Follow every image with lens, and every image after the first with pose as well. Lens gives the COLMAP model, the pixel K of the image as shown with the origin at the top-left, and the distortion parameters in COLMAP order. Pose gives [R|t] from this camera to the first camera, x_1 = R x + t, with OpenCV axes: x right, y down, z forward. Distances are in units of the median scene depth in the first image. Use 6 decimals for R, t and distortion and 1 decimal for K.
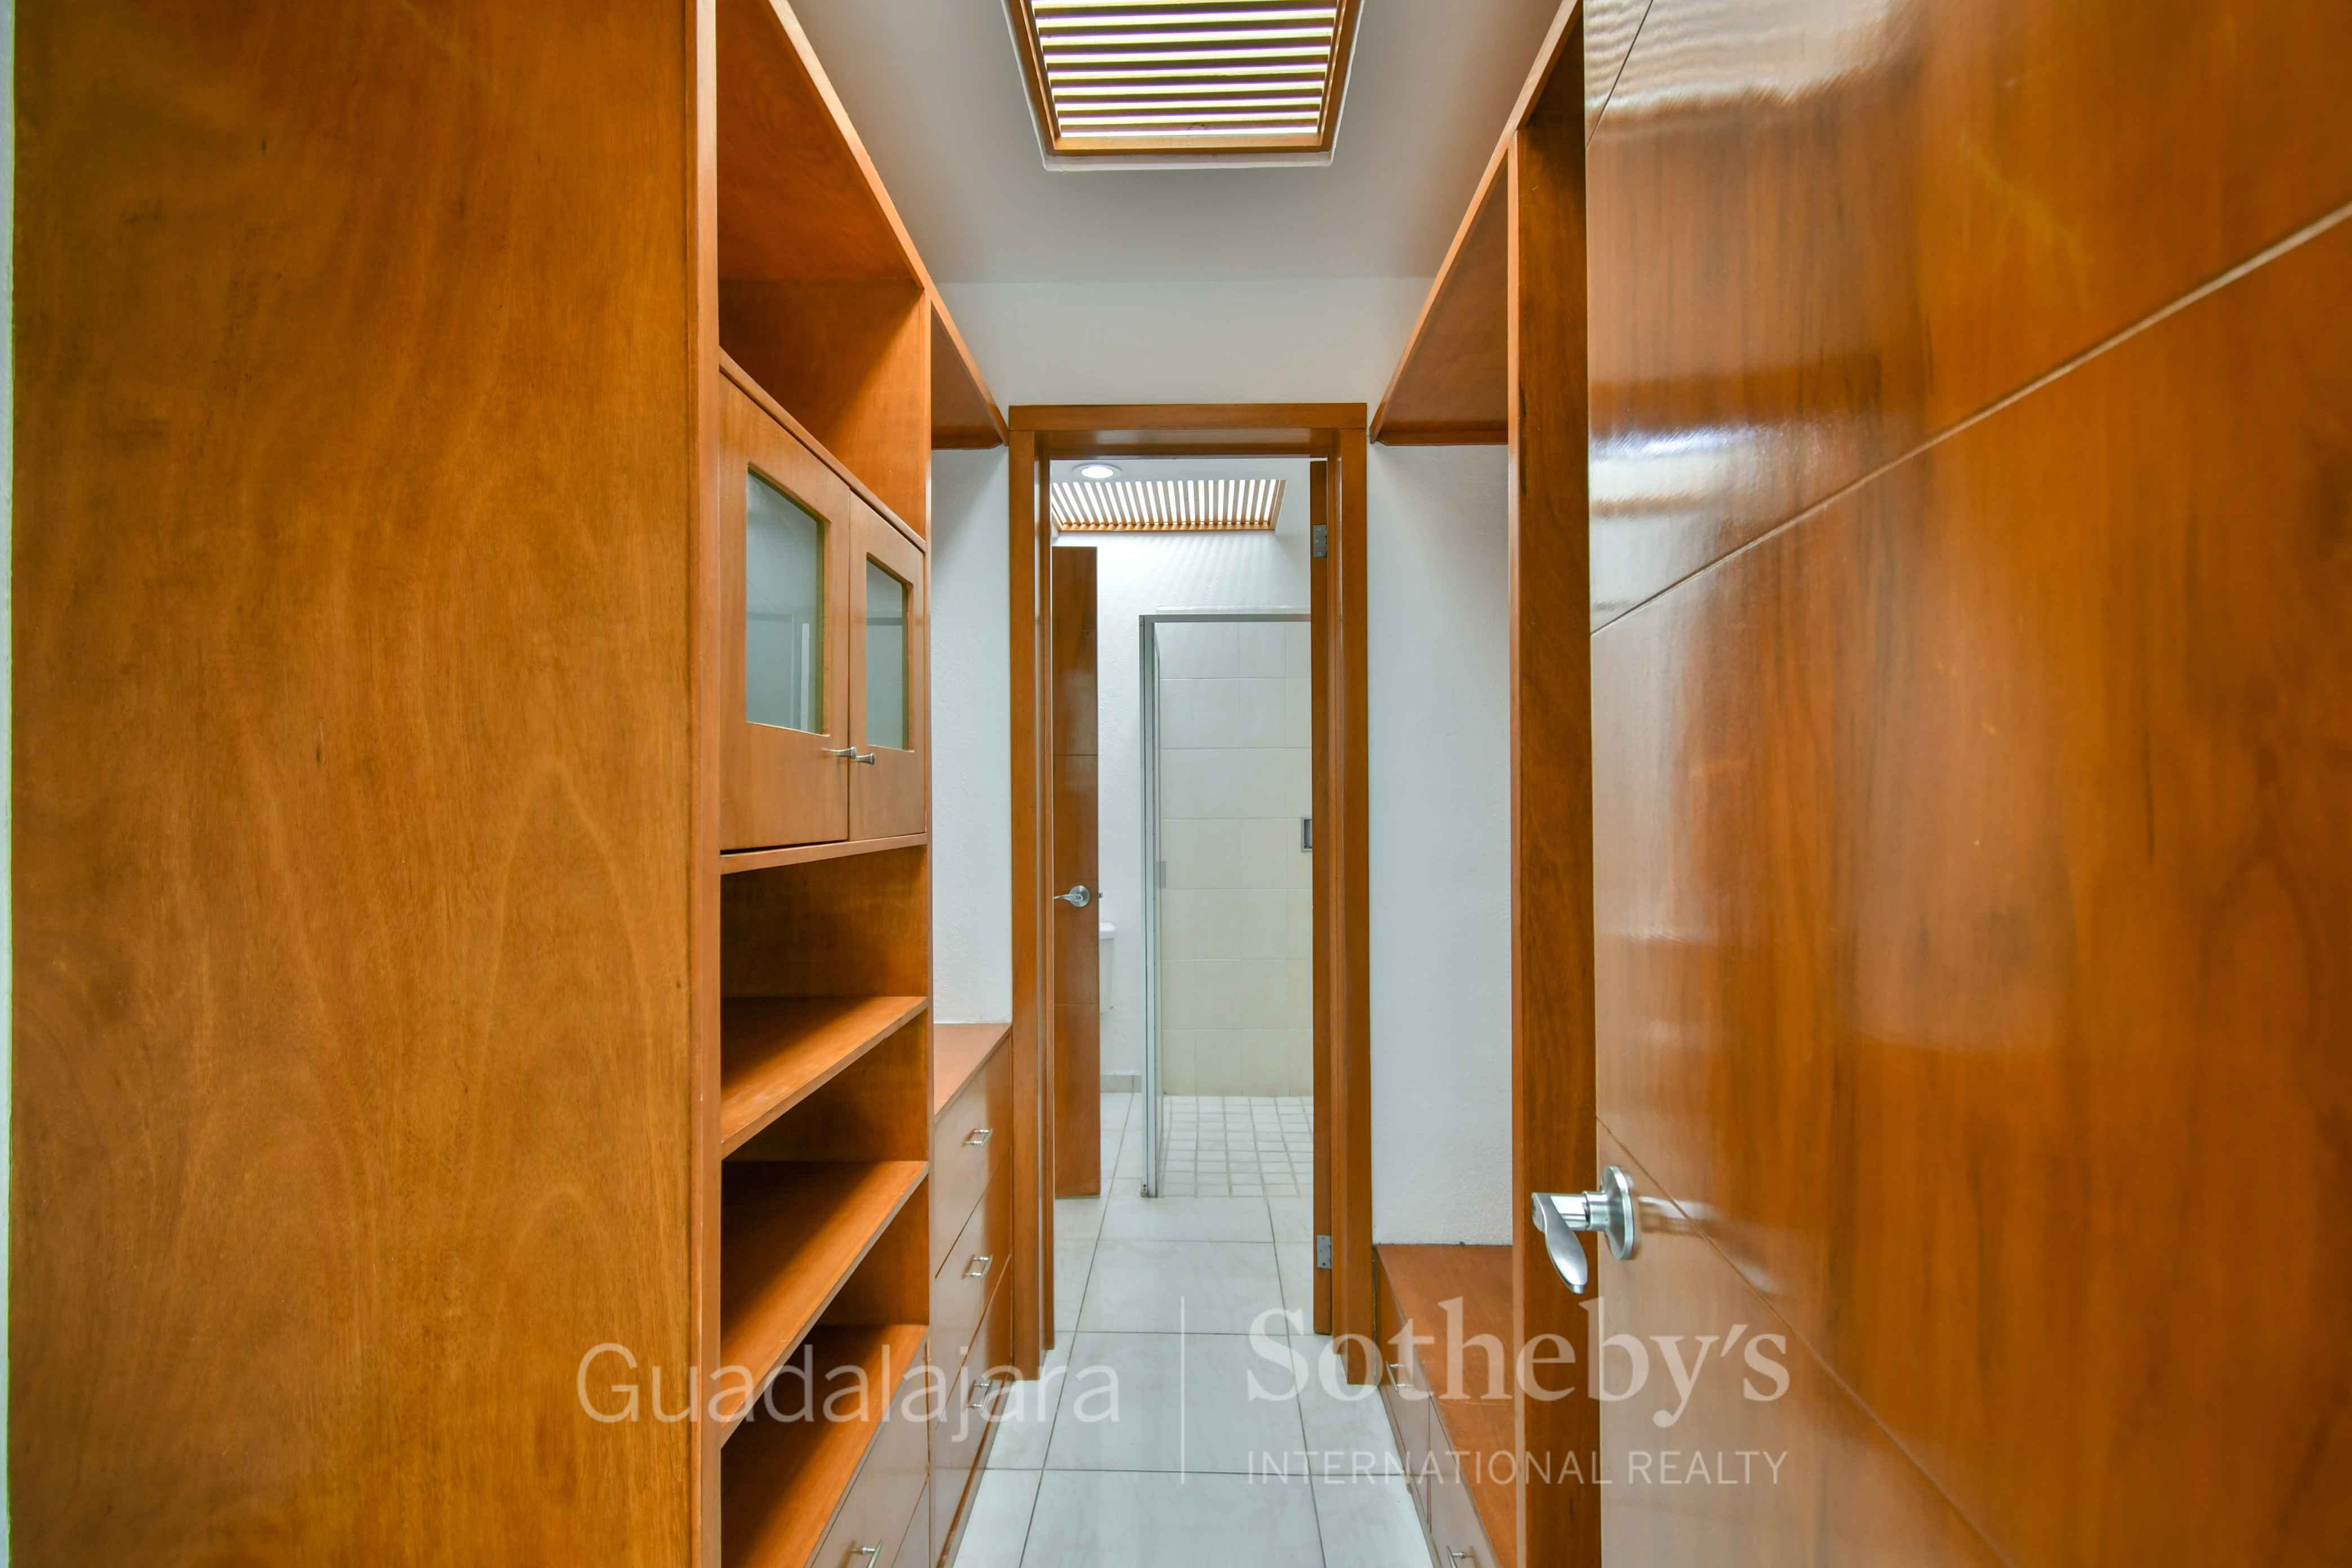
lens RADIAL K [[1000.8, 0, 1170.4], [0, 1000.8, 790.6], [0, 0, 1]] dist [-0.000391, 0.000174]
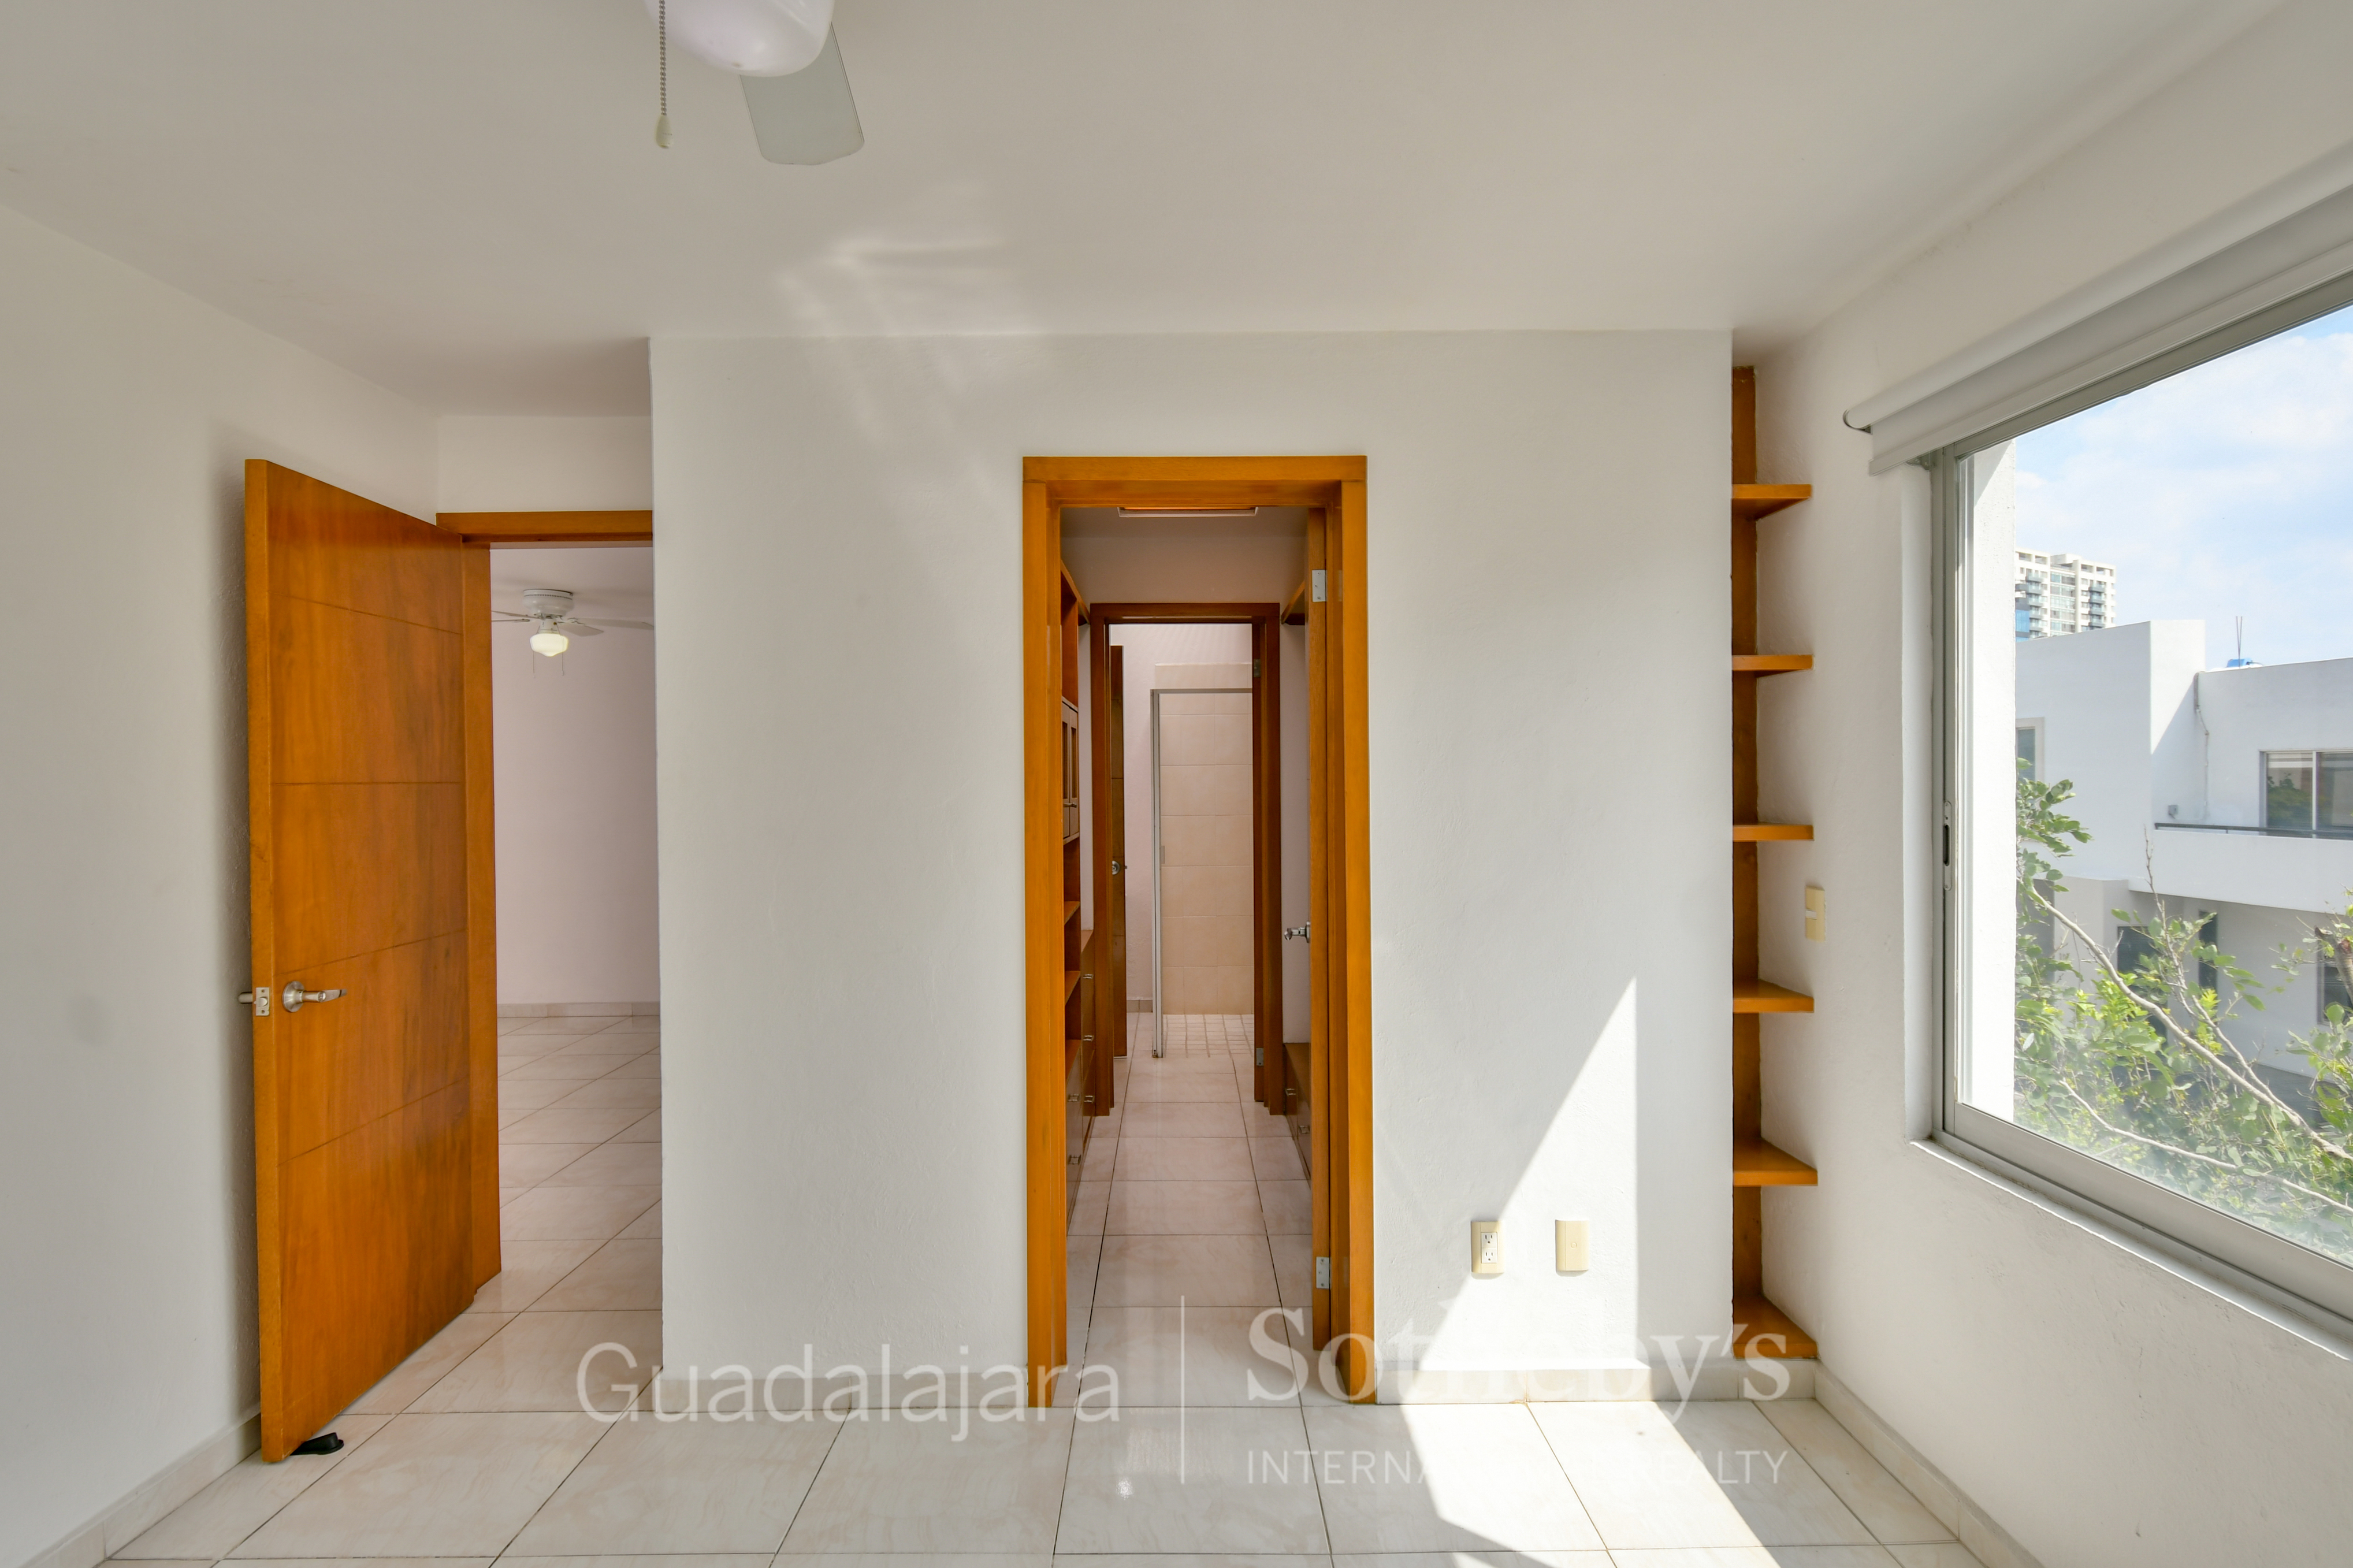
lens RADIAL K [[1173.2, 0, 1176.5], [0, 1173.2, 784.0], [0, 0, 1]] dist [0.023230, -0.000128]
pose [[0.999492, -0.004212, 0.031590, -0.182221], [0.003678, 0.999849, 0.016955, -0.213271], [-0.031656, -0.016830, 0.999357, -3.167699]]
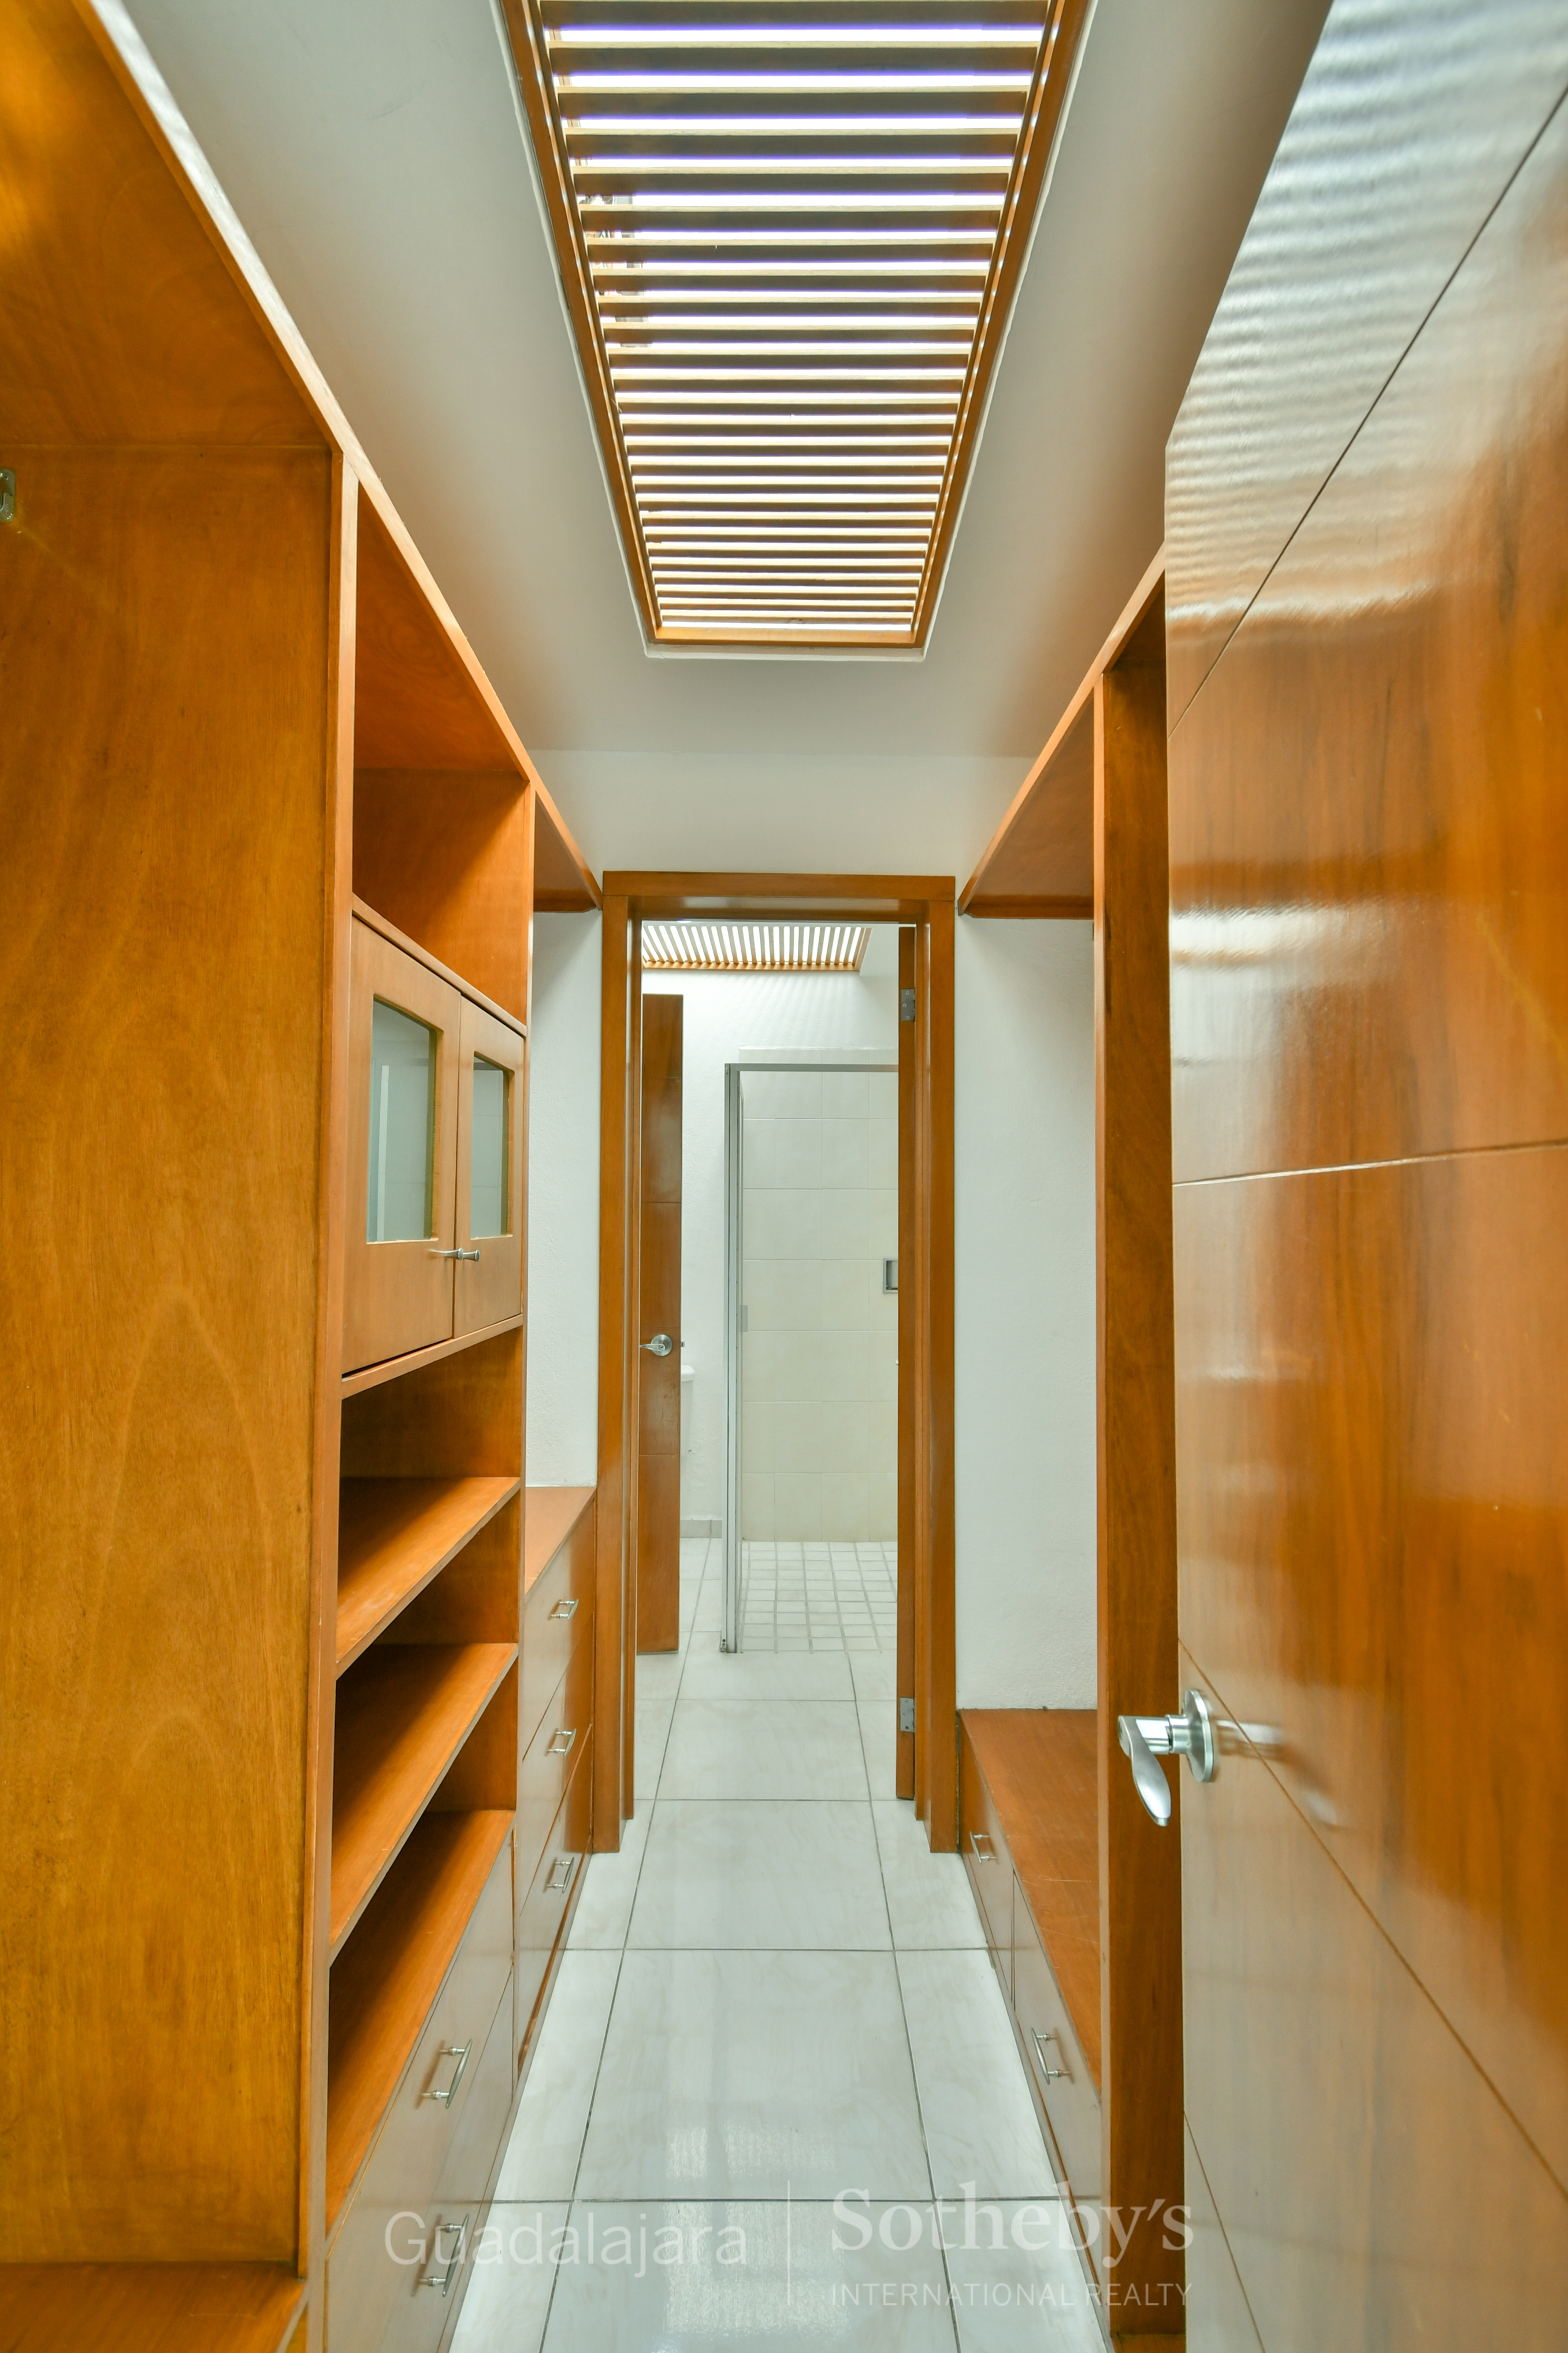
lens RADIAL K [[1024.4, 0, 784.0], [0, 1024.4, 1176.5], [0, 0, 1]] dist [-0.001582, -0.001033]
pose [[0.999221, 0.011180, 0.037849, -0.036926], [-0.010054, 0.999505, -0.029805, -0.120879], [-0.038163, 0.029402, 0.998839, -0.079326]]
